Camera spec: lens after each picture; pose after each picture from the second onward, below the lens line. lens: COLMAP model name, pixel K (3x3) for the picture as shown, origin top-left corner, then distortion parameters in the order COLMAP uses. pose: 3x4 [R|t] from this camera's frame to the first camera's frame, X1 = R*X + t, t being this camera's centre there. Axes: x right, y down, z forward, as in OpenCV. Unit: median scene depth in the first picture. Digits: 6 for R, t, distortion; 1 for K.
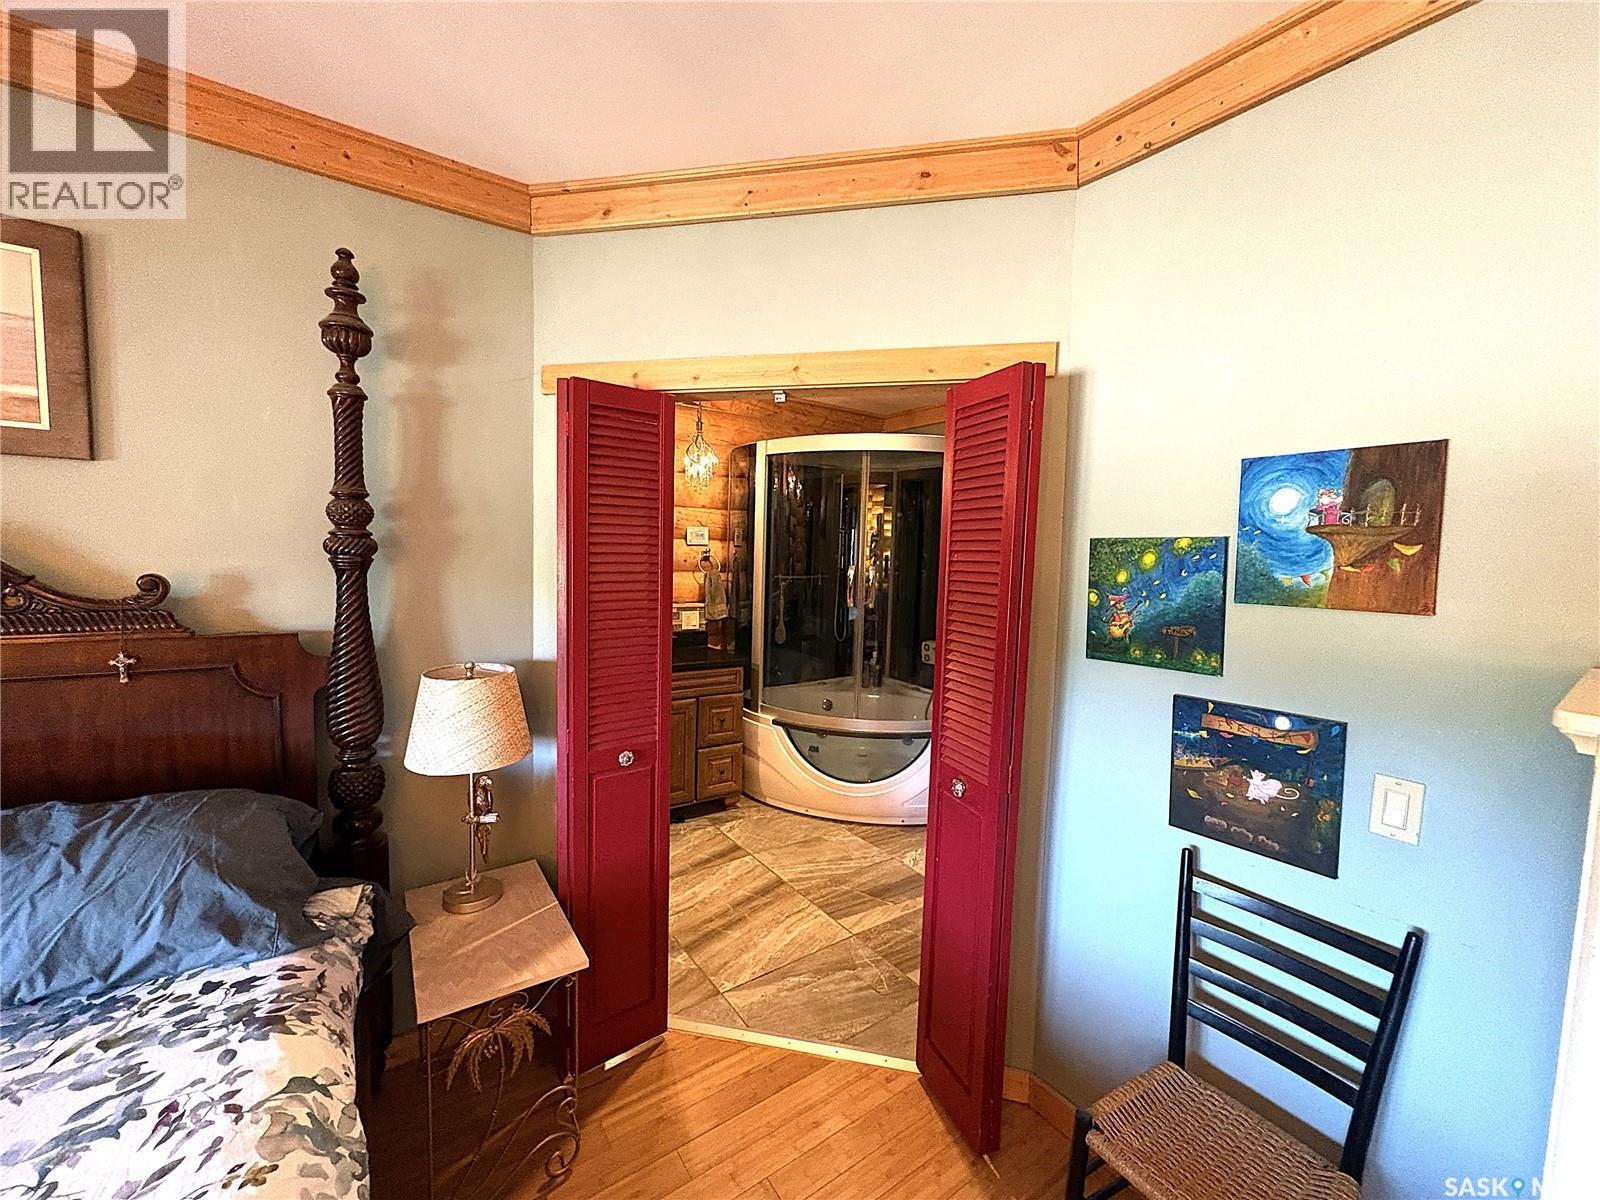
lens RADIAL K [[641.9, 0, 798.5], [0, 641.9, 598.1], [0, 0, 1]] dist [-0.001326, -0.000033]
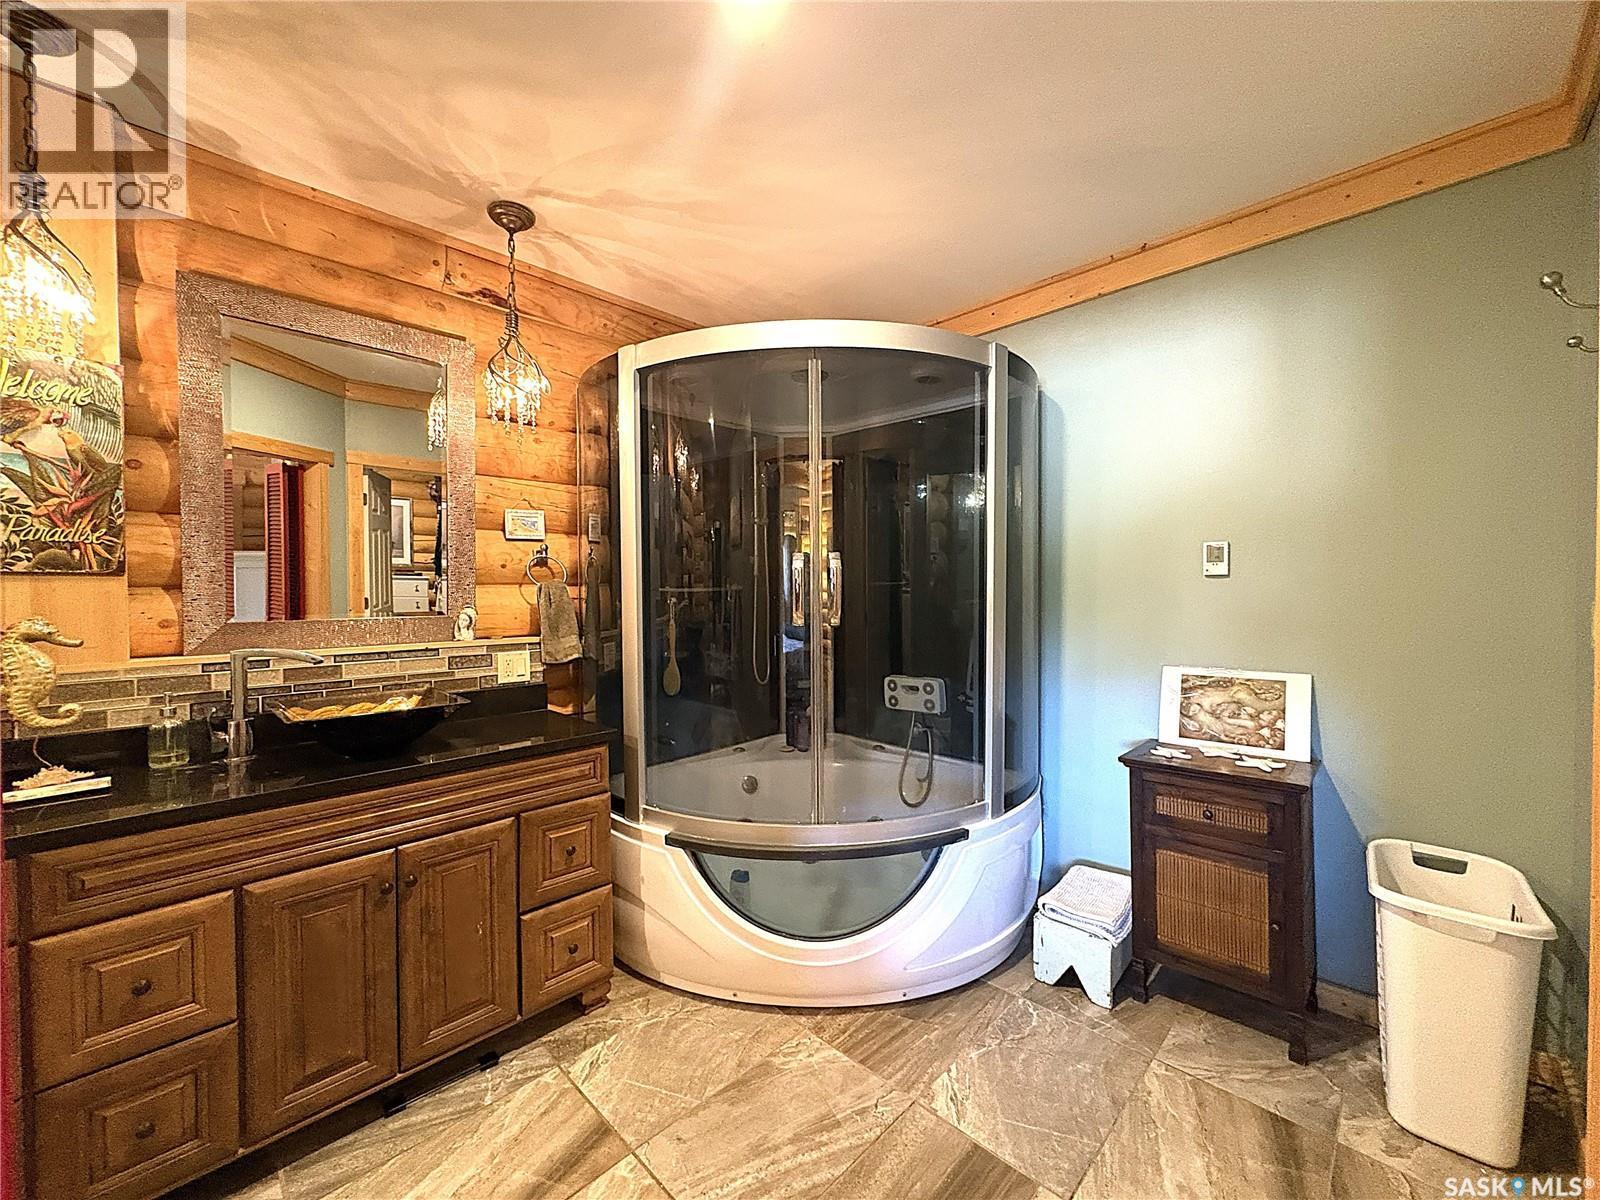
lens RADIAL K [[641.9, 0, 795.7], [0, 641.9, 594.9], [0, 0, 1]] dist [-0.001326, -0.000033]
pose [[0.983469, -0.042121, 0.176112, -0.017991], [0.052973, 0.996946, -0.057381, 0.017508], [-0.173157, 0.065761, 0.982696, 0.405354]]
